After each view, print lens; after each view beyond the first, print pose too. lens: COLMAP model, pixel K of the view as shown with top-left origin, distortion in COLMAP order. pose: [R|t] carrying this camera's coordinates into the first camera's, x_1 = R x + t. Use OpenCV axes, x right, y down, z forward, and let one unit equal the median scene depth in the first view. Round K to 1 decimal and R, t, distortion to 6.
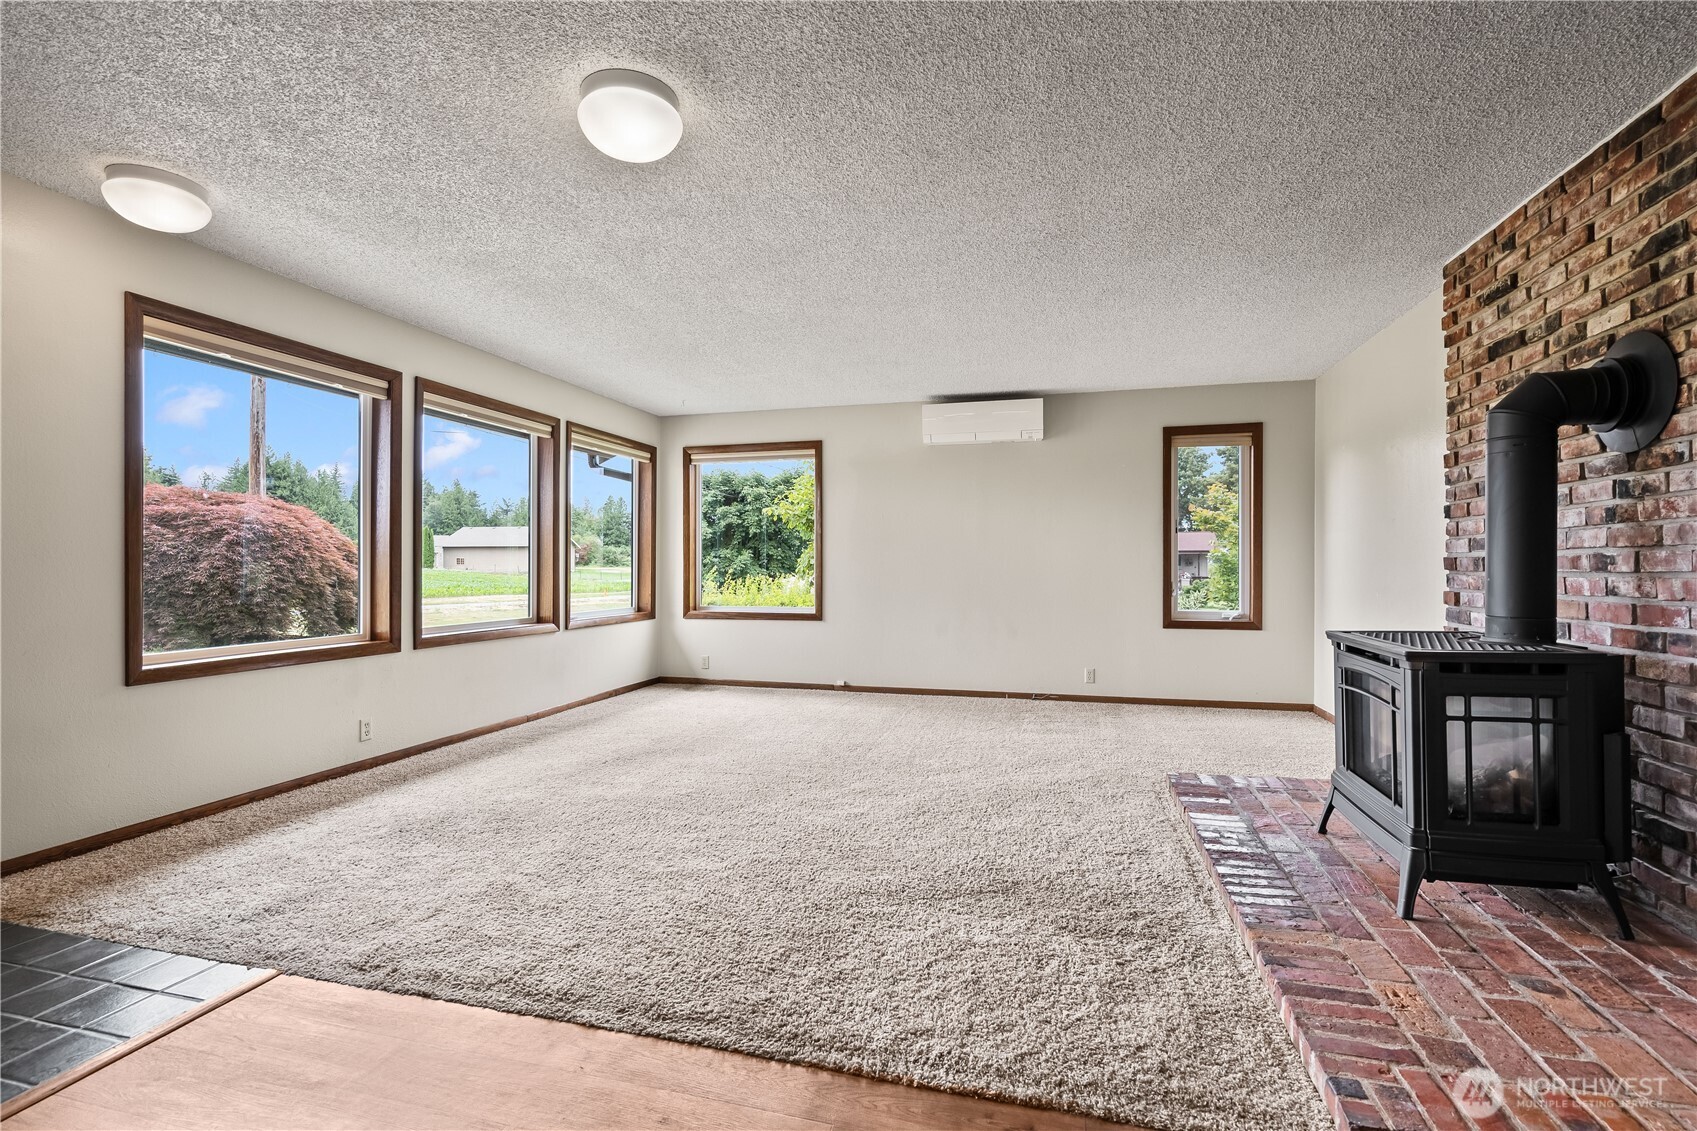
lens RADIAL K [[790.4, 0, 847.1], [0, 790.4, 563.3], [0, 0, 1]] dist [-0.001242, 0.001056]
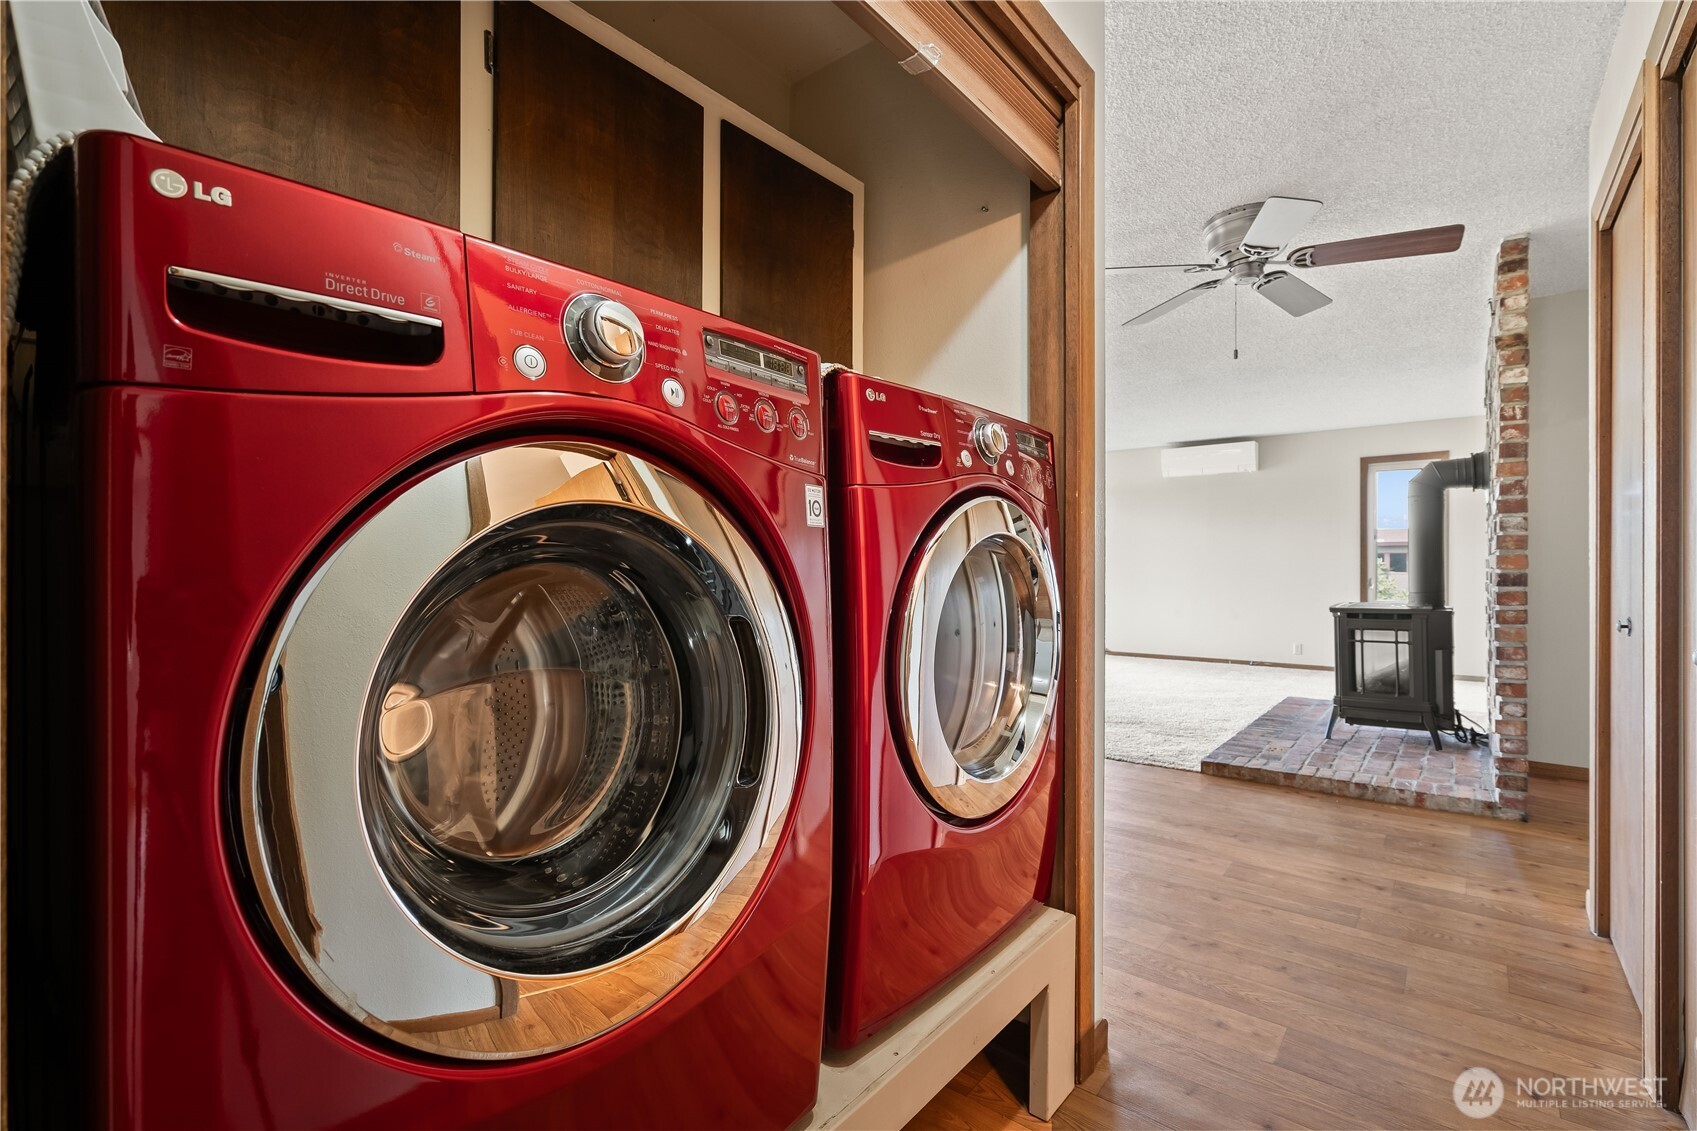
lens RADIAL K [[790.4, 0, 849.4], [0, 790.4, 563.8], [0, 0, 1]] dist [-0.001242, 0.001056]
pose [[0.917241, 0.001638, -0.398328, 0.149748], [-0.001454, 0.999999, 0.000764, 0.000690], [0.398329, -0.000121, 0.917243, -0.512610]]
